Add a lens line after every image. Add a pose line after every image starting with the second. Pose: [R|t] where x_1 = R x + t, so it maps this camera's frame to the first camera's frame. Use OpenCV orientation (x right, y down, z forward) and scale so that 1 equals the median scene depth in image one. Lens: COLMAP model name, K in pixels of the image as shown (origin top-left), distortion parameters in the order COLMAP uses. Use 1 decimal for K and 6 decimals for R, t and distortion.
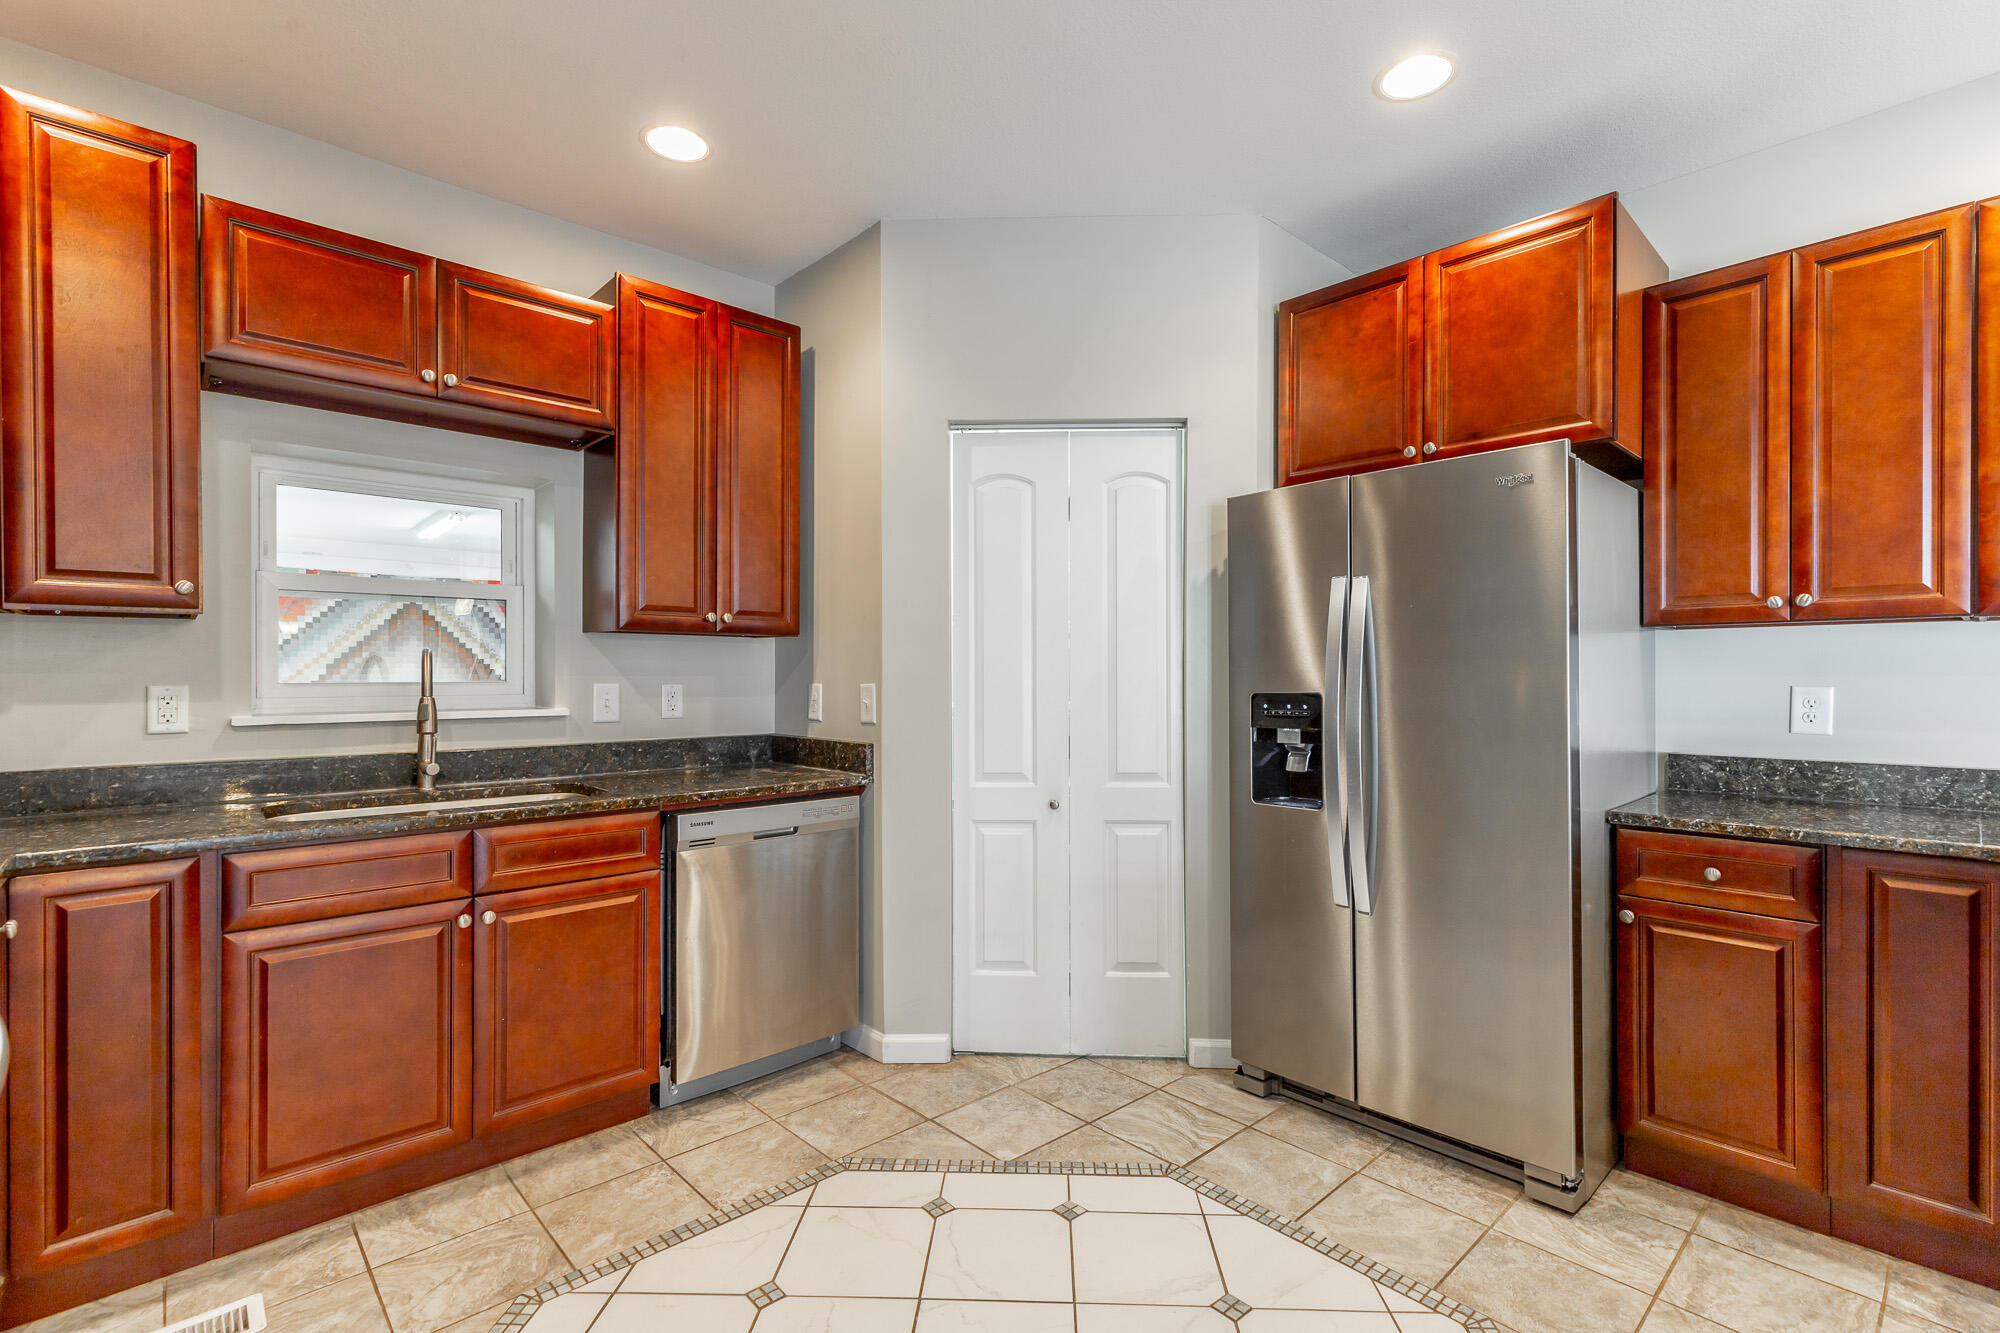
lens RADIAL K [[907.0, 0, 1013.7], [0, 907.0, 671.3], [0, 0, 1]] dist [0.005975, 0.000501]
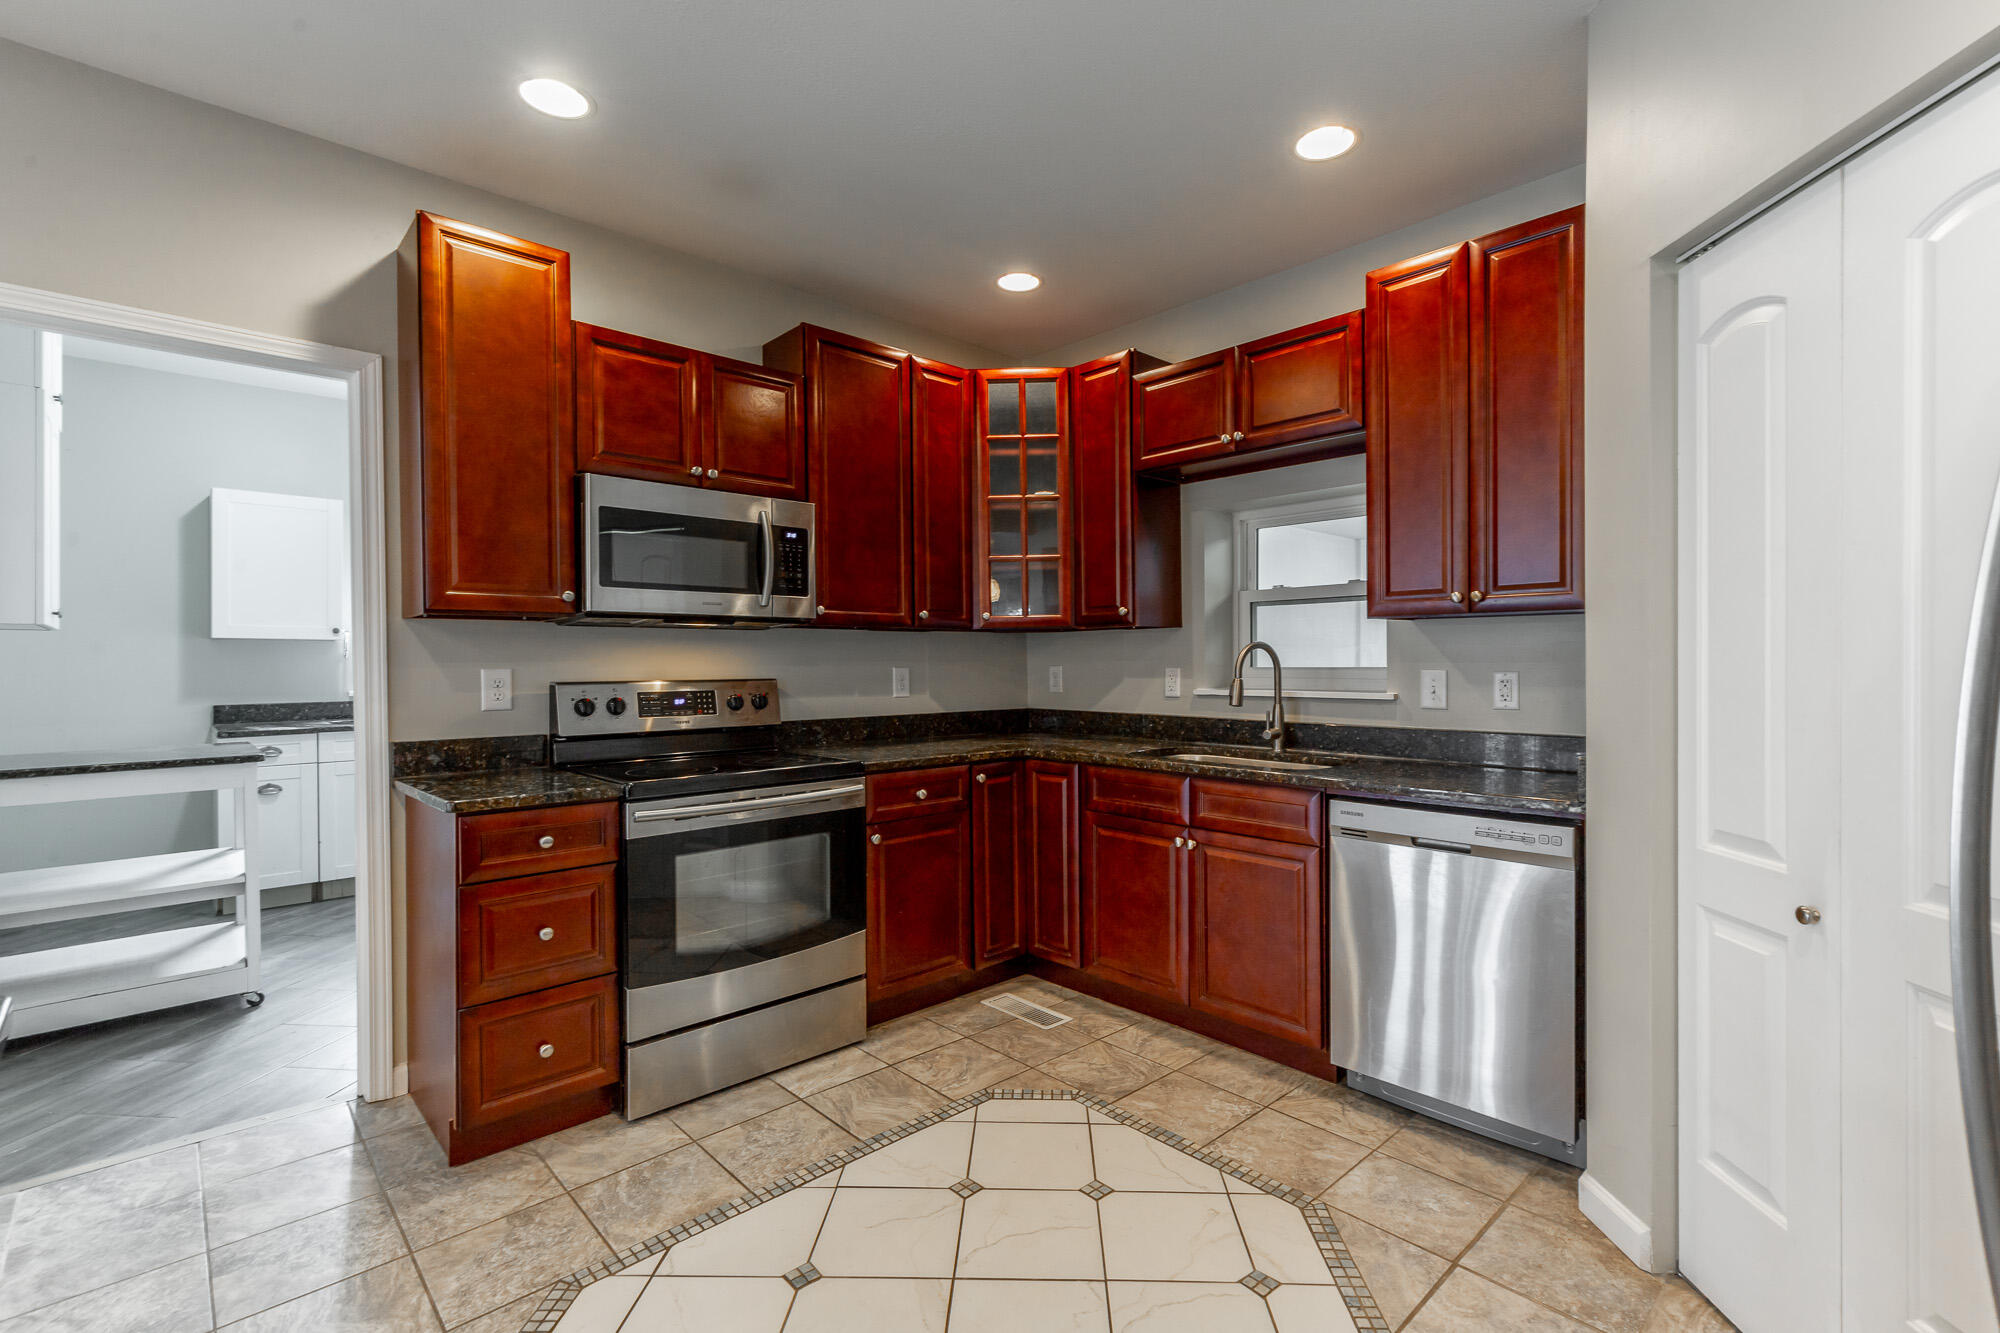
lens RADIAL K [[907.0, 0, 1016.4], [0, 907.0, 663.8], [0, 0, 1]] dist [0.005975, 0.000501]
pose [[0.001232, 0.002511, -0.999996, 0.646744], [0.008934, 0.999957, 0.002522, 0.000071], [0.999959, -0.008937, 0.001209, 0.643778]]
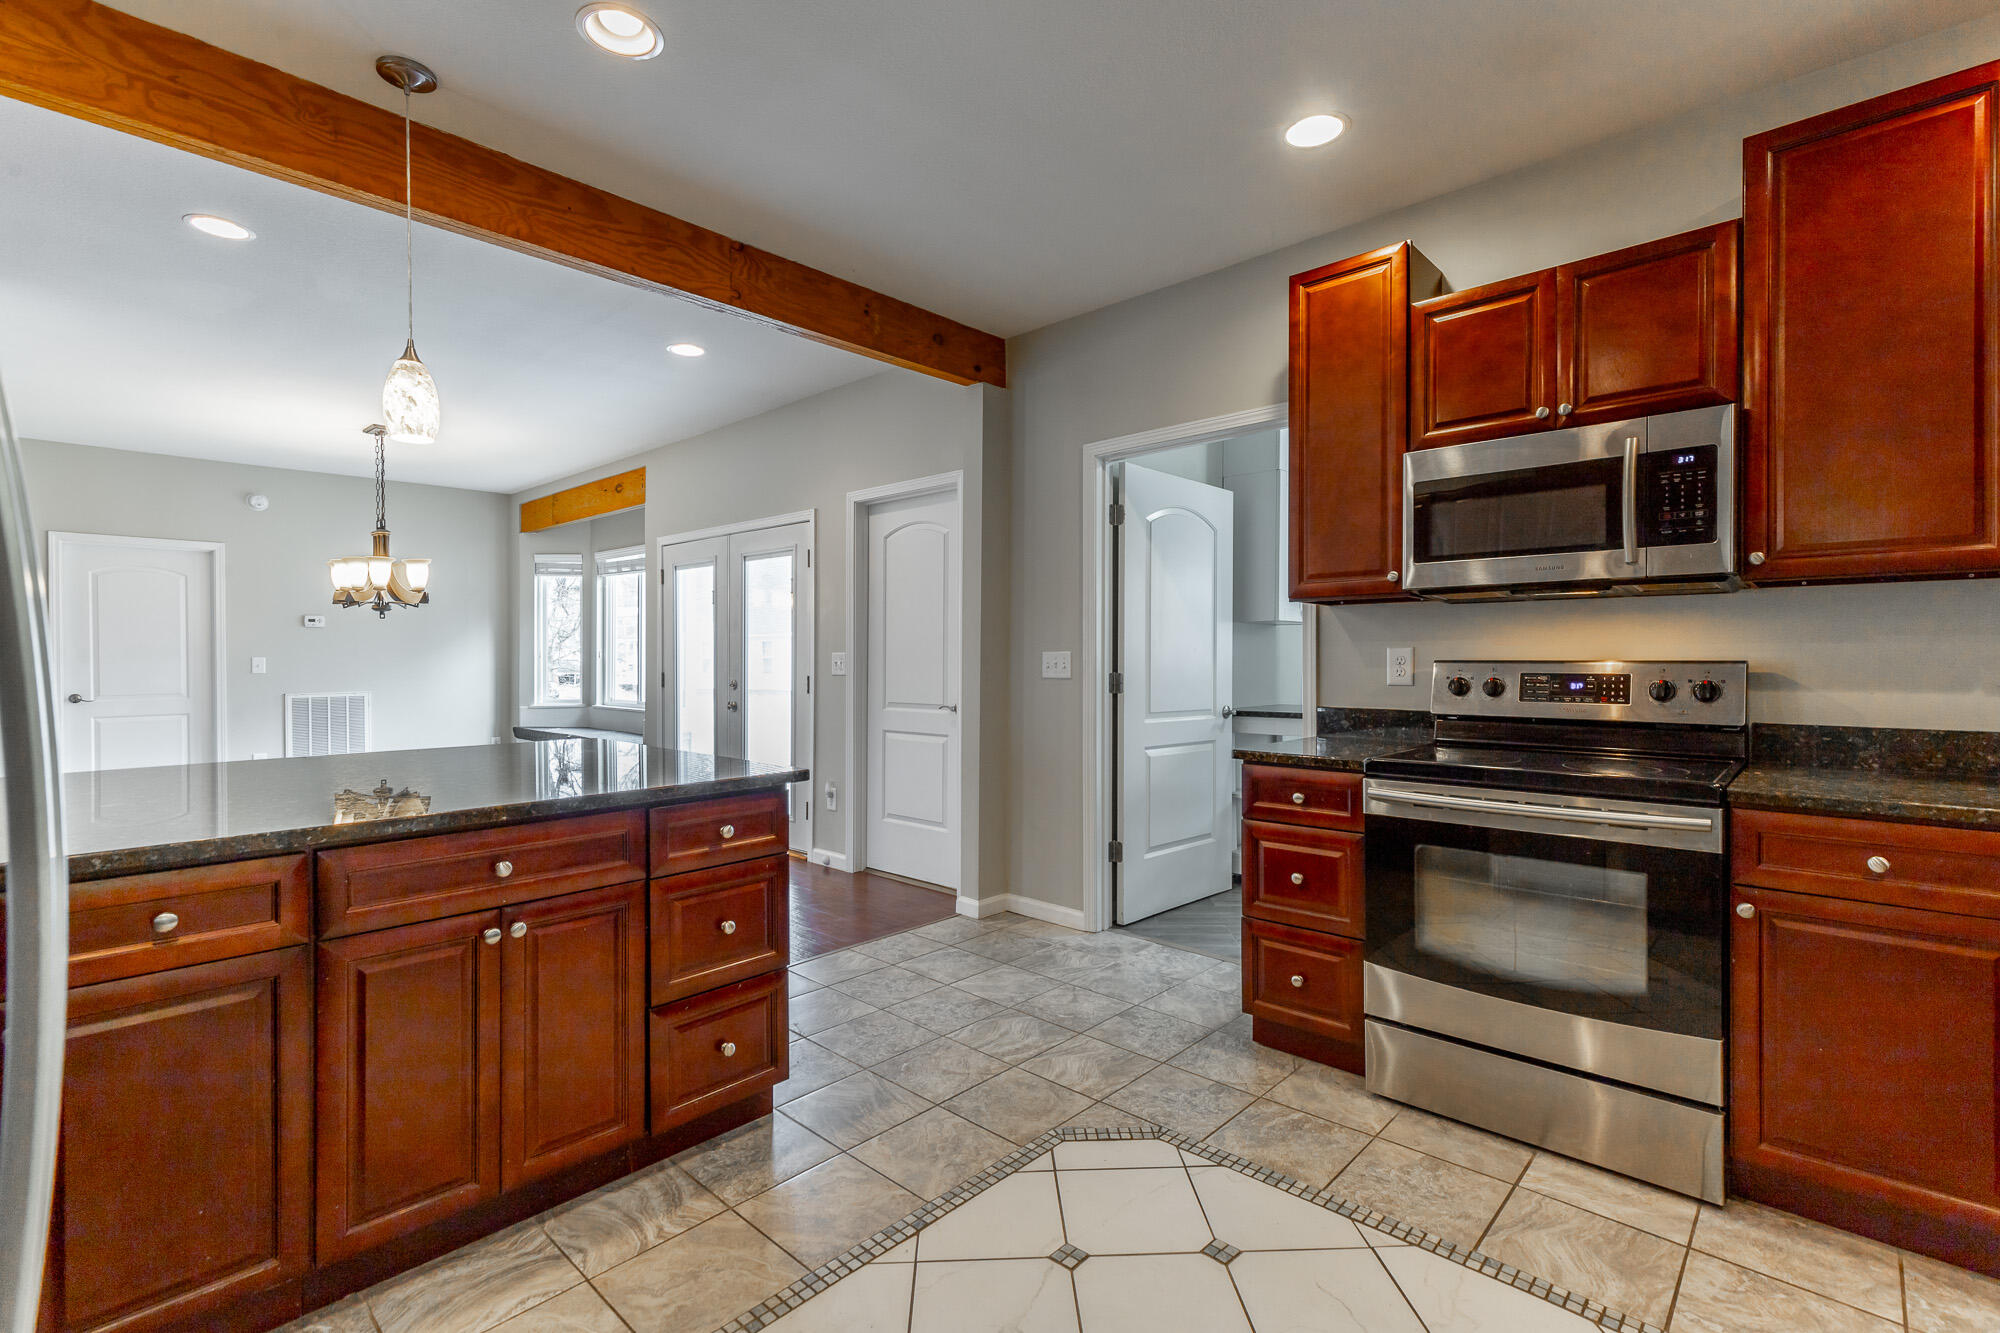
lens RADIAL K [[907.0, 0, 1004.4], [0, 907.0, 661.5], [0, 0, 1]] dist [0.005975, 0.000501]
pose [[-0.998316, 0.002806, -0.057934, 0.130148], [0.002783, 0.999996, 0.000473, 0.020039], [0.057935, 0.000311, -0.998320, 1.183231]]
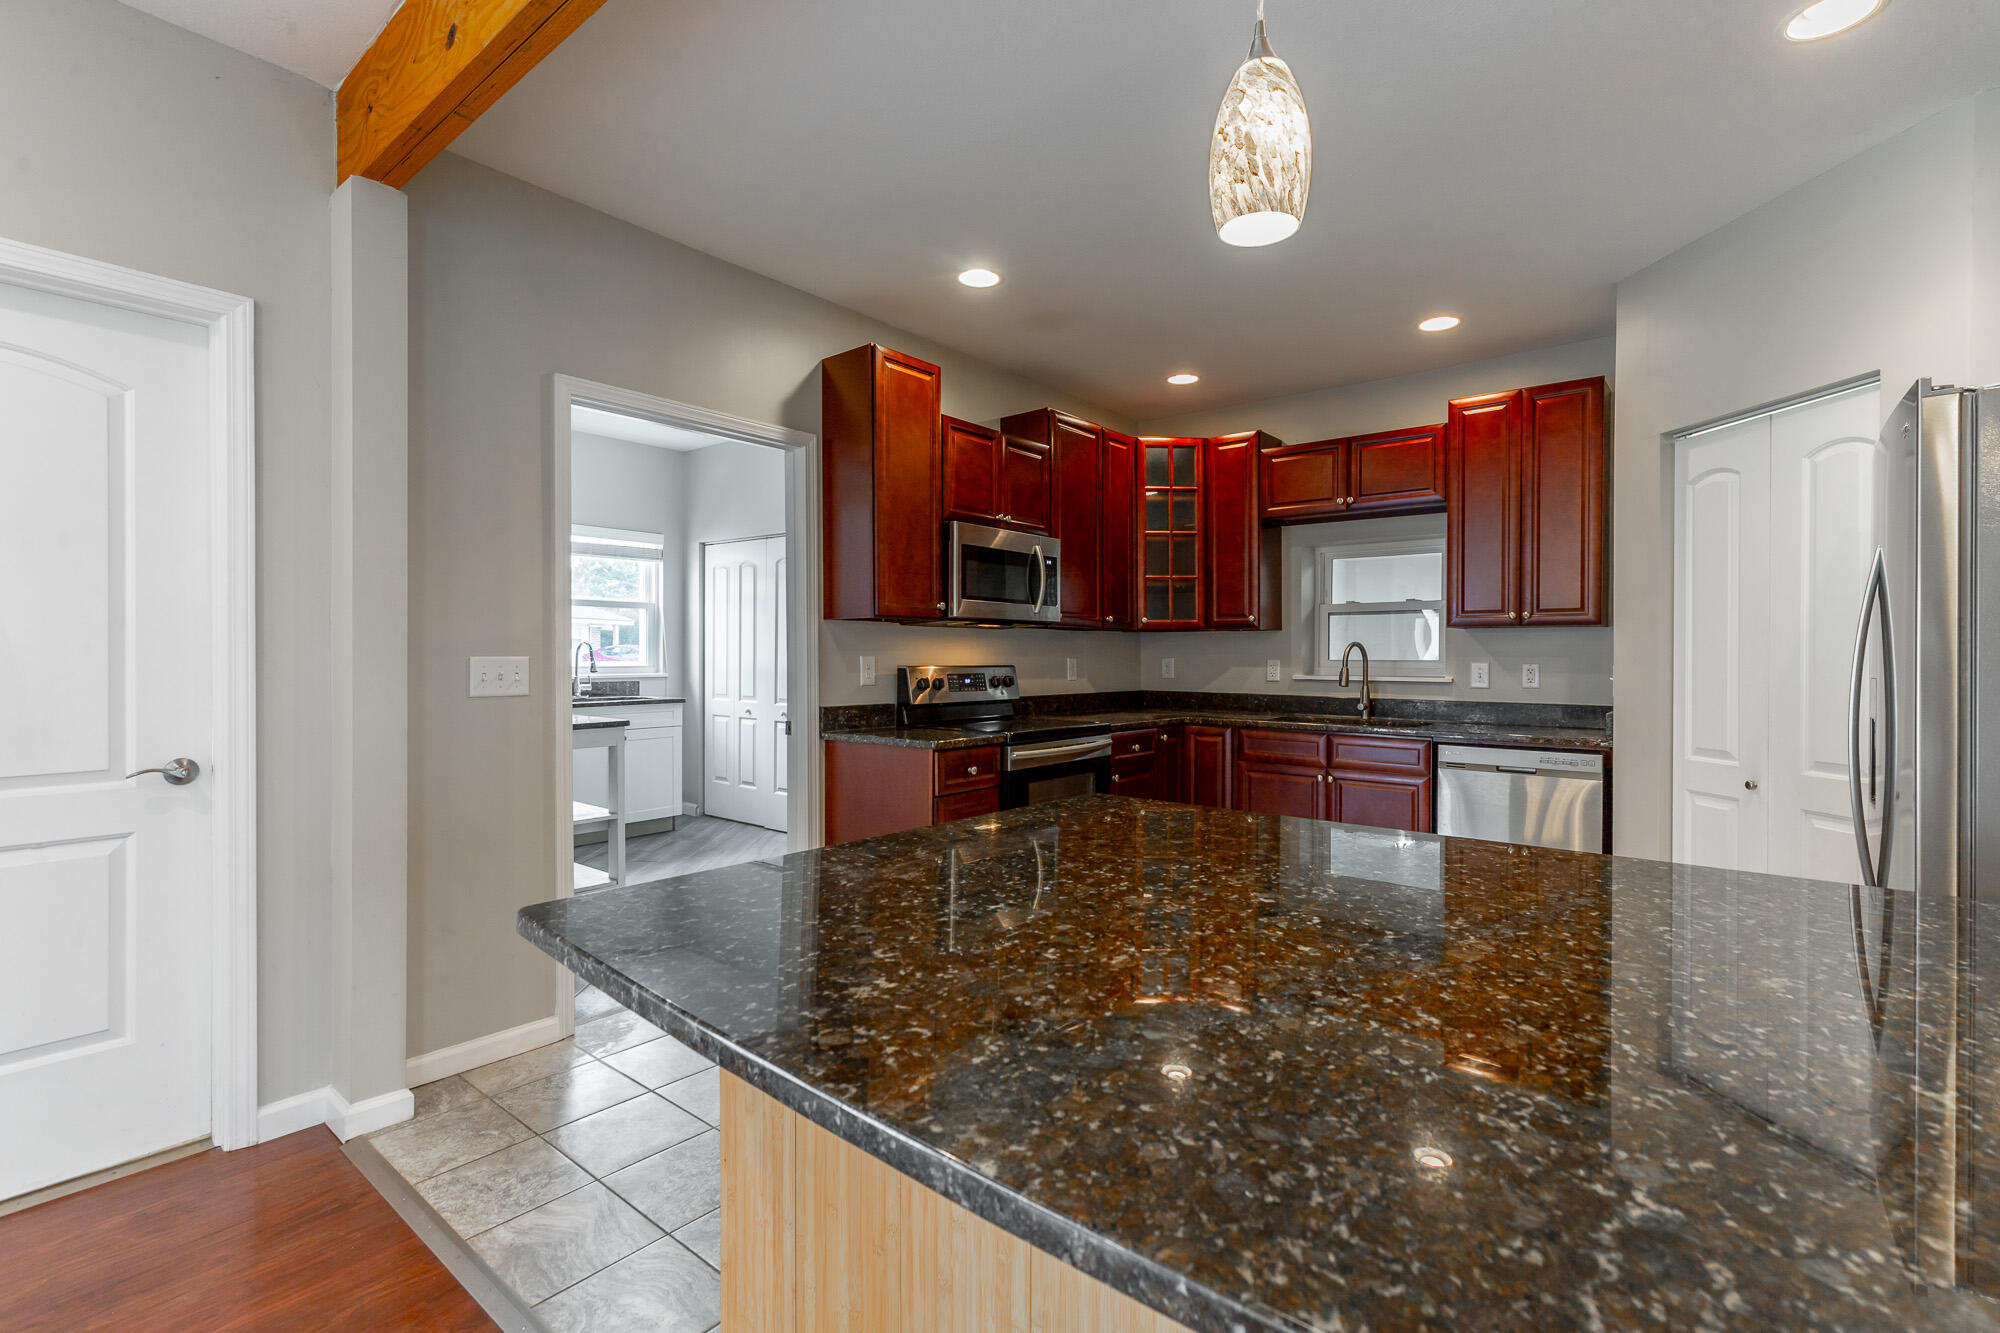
lens RADIAL K [[907.0, 0, 1004.7], [0, 907.0, 654.9], [0, 0, 1]] dist [0.005975, 0.000501]
pose [[0.126717, 0.000778, -0.991939, 1.104557], [0.000010, 1.000000, 0.000786, 0.000151], [0.991939, -0.000109, 0.126717, 0.045973]]
